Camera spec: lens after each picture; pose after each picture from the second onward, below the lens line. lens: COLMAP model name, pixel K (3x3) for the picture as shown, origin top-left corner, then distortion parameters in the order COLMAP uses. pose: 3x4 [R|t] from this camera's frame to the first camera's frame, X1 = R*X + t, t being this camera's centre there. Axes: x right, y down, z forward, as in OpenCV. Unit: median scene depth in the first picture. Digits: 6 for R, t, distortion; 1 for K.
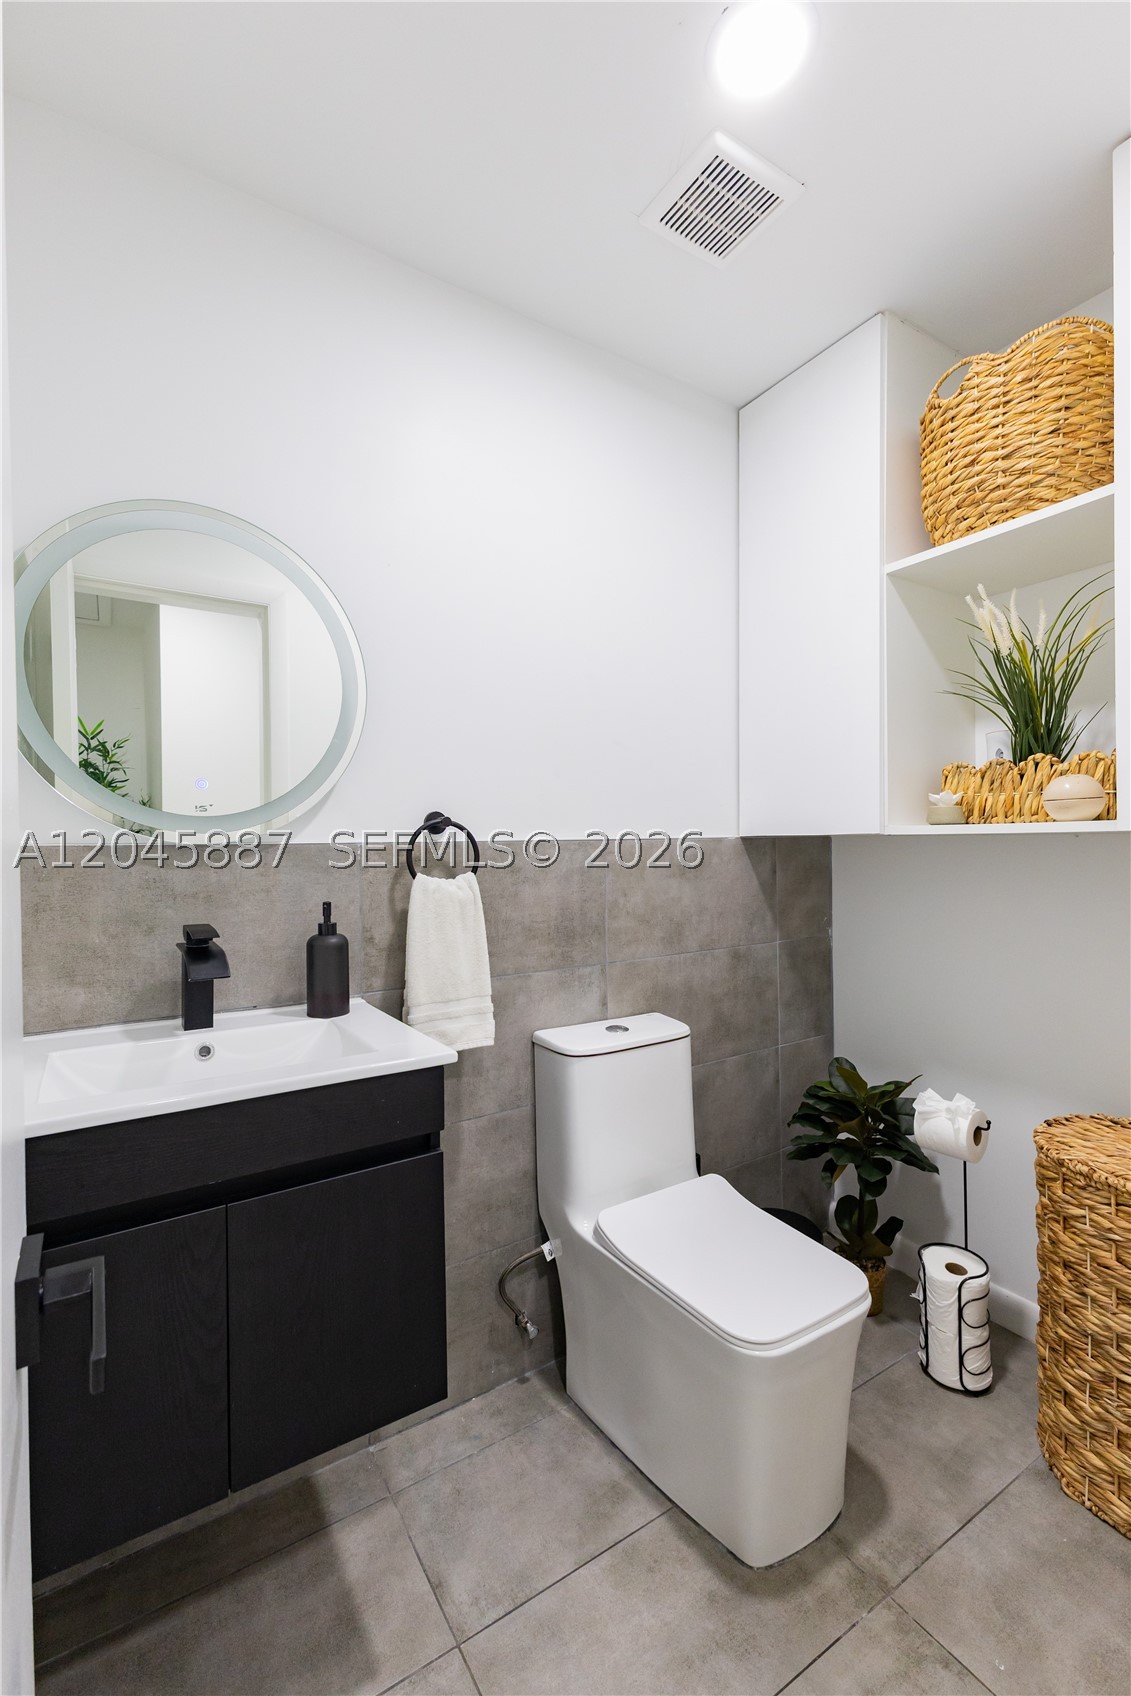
lens RADIAL K [[739.9, 0, 566.2], [0, 739.9, 851.7], [0, 0, 1]] dist [0.011604, -0.003081]
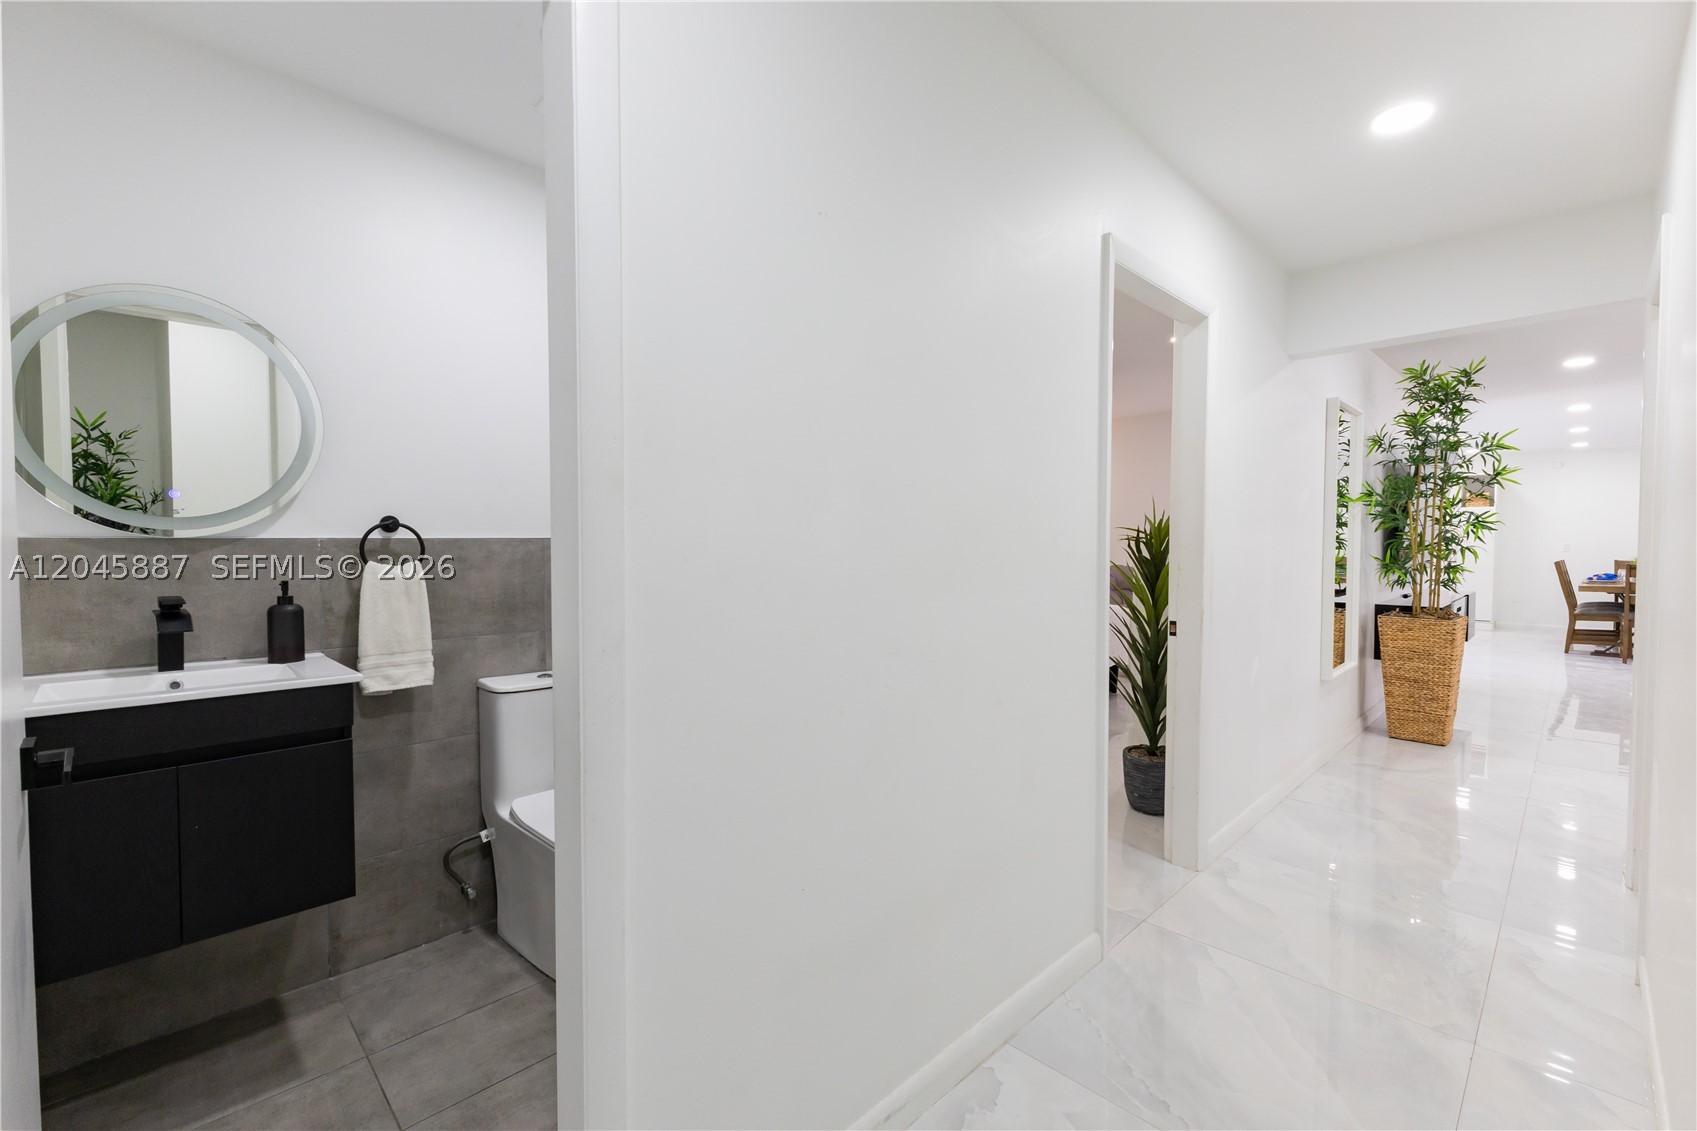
lens RADIAL K [[740.4, 0, 854.1], [0, 740.4, 562.4], [0, 0, 1]] dist [0.011604, -0.003081]
pose [[0.976162, 0.003394, 0.217019, 0.373542], [-0.007296, 0.999826, 0.017180, 0.001426], [-0.216923, -0.018354, 0.976016, -0.530822]]
